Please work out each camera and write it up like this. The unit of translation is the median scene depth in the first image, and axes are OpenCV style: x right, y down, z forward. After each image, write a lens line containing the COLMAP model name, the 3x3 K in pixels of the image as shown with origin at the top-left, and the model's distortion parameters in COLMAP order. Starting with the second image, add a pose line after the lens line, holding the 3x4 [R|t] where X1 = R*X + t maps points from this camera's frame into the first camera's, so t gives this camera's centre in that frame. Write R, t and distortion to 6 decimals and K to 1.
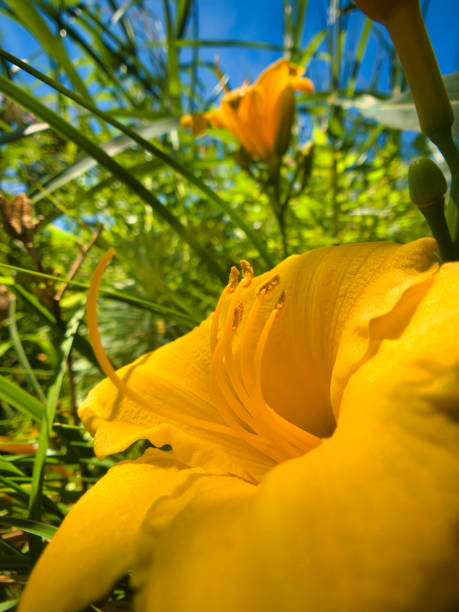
lens RADIAL K [[332.0, 0, 229.5], [0, 332.0, 306.0], [0, 0, 1]] dist [-0.026309, -0.000504]
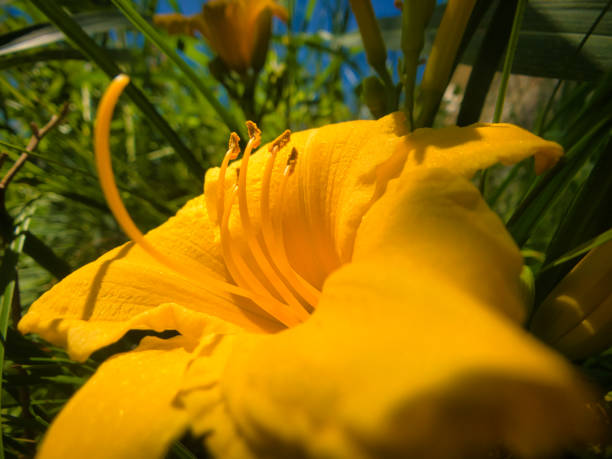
lens RADIAL K [[332.0, 0, 306.0], [0, 332.0, 229.5], [0, 0, 1]] dist [-0.026309, -0.000504]
pose [[0.903543, -0.048601, 0.425732, -0.234489], [0.063715, 0.997740, -0.021322, 0.211513], [-0.423734, 0.046391, 0.904598, 0.040436]]
